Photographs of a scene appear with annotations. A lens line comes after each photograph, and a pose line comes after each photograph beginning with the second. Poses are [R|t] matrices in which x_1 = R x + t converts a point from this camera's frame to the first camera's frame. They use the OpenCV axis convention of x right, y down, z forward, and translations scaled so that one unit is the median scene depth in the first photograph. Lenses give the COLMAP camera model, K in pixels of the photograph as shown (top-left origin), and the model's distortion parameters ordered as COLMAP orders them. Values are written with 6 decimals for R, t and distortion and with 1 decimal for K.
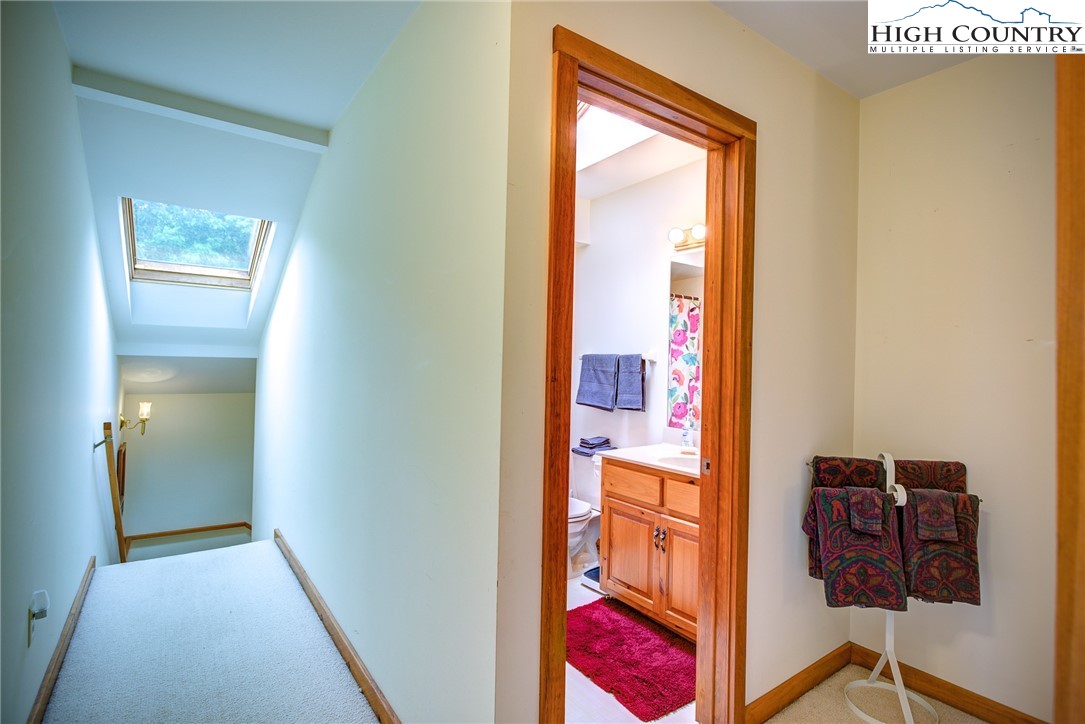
lens RADIAL K [[525.8, 0, 516.0], [0, 525.8, 358.2], [0, 0, 1]] dist [-0.013230, 0.002105]
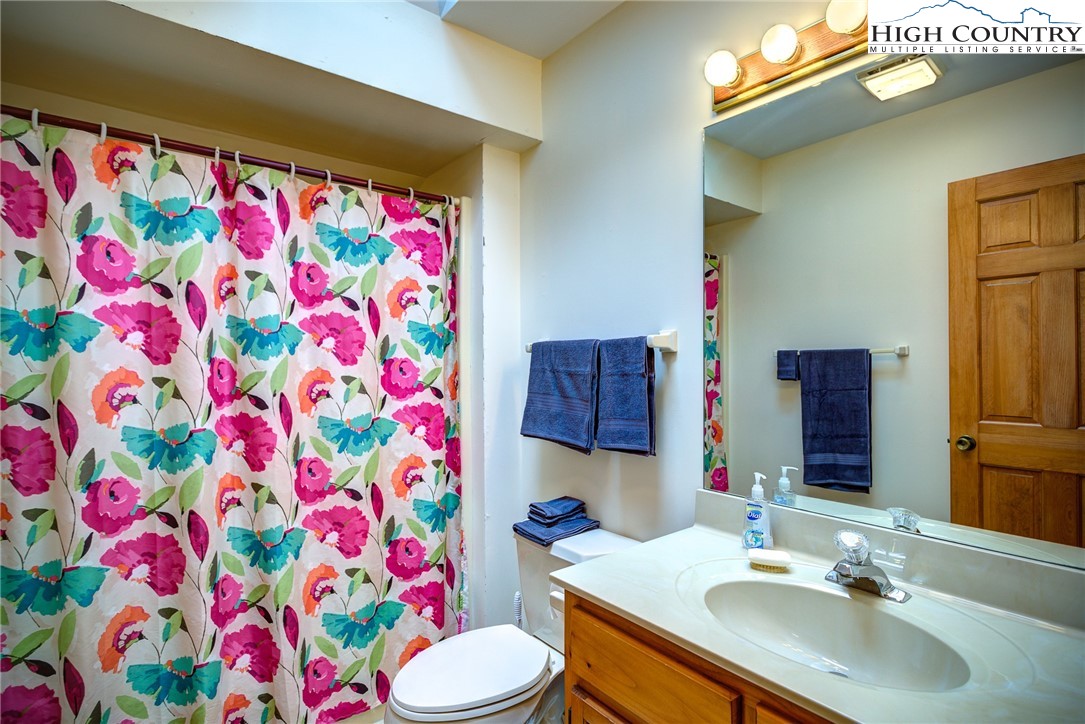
lens RADIAL K [[525.8, 0, 537.6], [0, 525.8, 360.1], [0, 0, 1]] dist [-0.013230, 0.002105]
pose [[0.996562, -0.022438, 0.079755, 0.097075], [0.021919, 0.999732, 0.007384, 0.007609], [-0.079899, -0.005611, 0.996787, 0.507782]]
